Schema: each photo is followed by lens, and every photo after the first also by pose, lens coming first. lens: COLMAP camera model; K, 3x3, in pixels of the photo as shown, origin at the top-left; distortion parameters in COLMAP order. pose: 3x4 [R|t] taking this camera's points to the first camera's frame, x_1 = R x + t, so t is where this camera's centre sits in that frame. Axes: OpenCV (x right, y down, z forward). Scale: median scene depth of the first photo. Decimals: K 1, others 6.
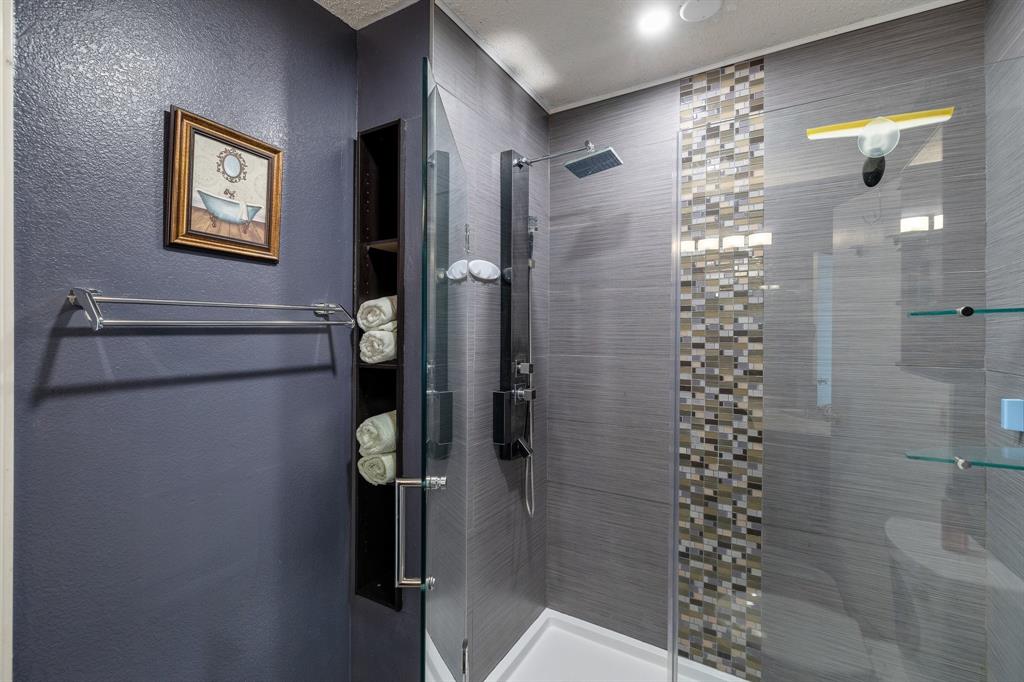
lens RADIAL K [[454.1, 0, 508.8], [0, 454.1, 334.4], [0, 0, 1]] dist [0.001818, 0.000444]
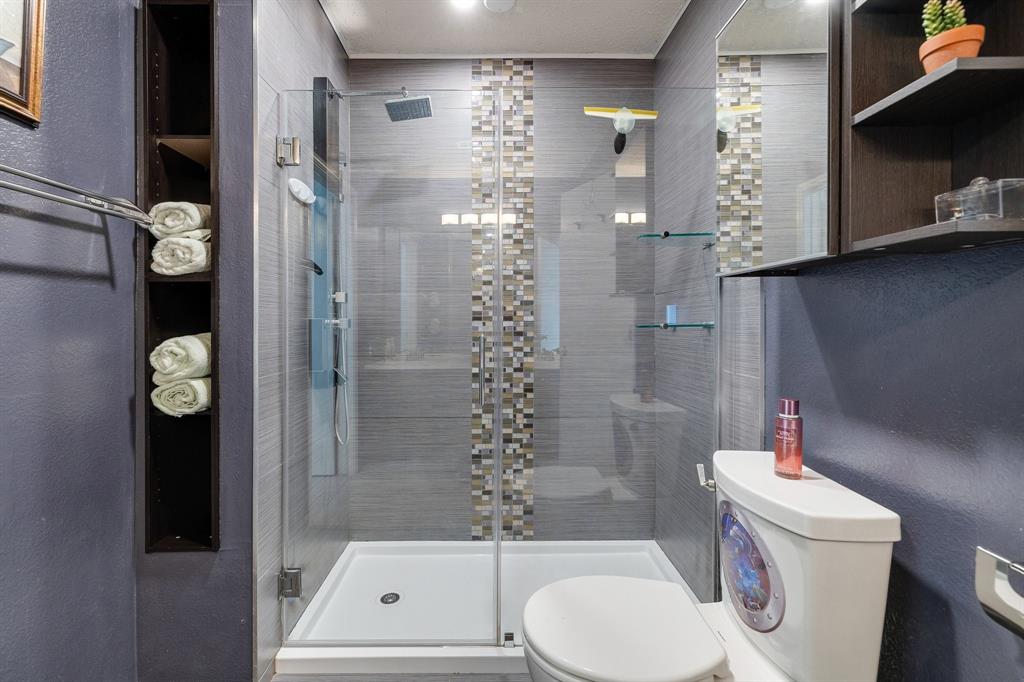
lens RADIAL K [[440.3, 0, 499.9], [0, 440.3, 324.5], [0, 0, 1]] dist [-0.000621, 0.000568]
pose [[0.852228, -0.010263, 0.523069, -0.182282], [0.006386, 0.999937, 0.009214, 0.132450], [-0.523131, -0.004512, 0.852240, -0.028037]]
